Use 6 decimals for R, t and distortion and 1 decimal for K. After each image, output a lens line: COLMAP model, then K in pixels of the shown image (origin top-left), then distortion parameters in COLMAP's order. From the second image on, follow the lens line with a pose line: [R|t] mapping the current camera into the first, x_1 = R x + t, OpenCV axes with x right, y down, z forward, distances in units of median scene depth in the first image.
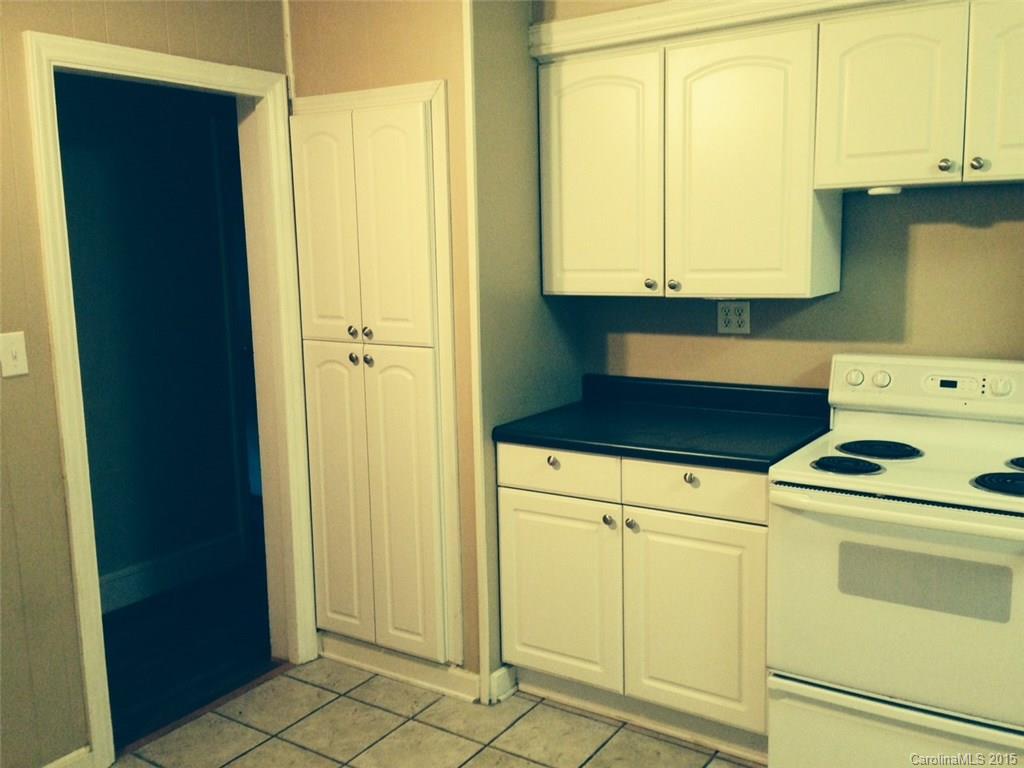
lens RADIAL K [[932.1, 0, 512.0], [0, 932.1, 384.0], [0, 0, 1]] dist [0.043342, -0.006320]
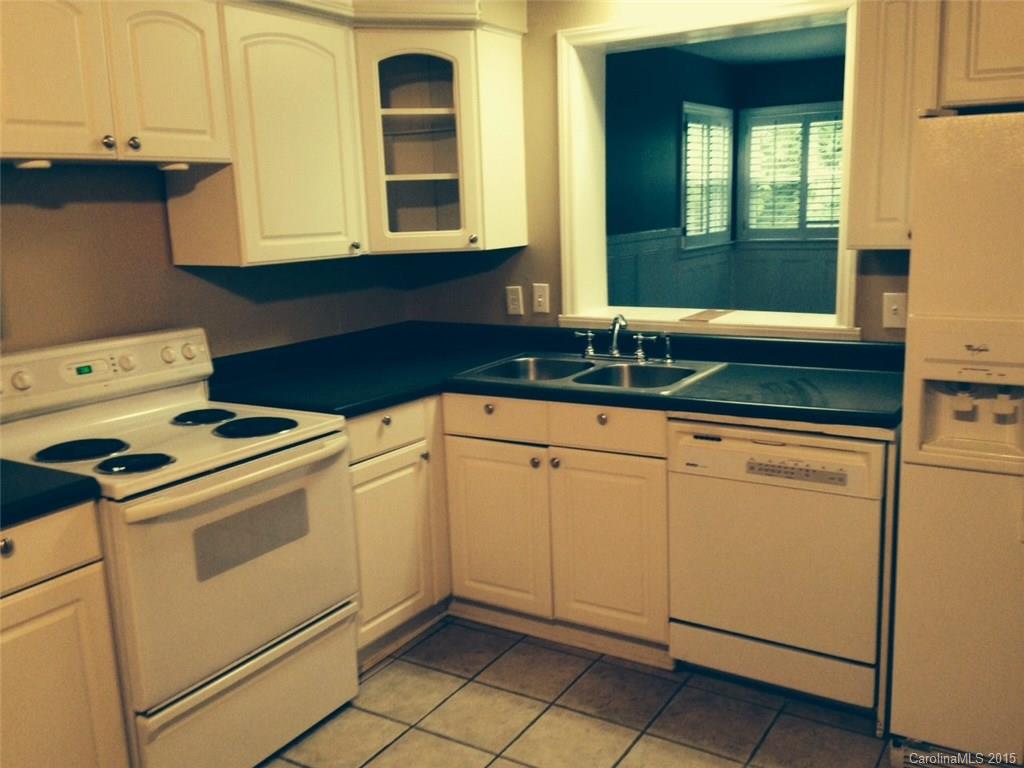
lens RADIAL K [[932.1, 0, 512.0], [0, 932.1, 384.0], [0, 0, 1]] dist [0.043342, -0.006320]
pose [[-0.032484, -0.172181, 0.984530, -0.570594], [0.184467, 0.967094, 0.175218, -0.084048], [-0.982302, 0.187305, 0.000347, 0.644085]]
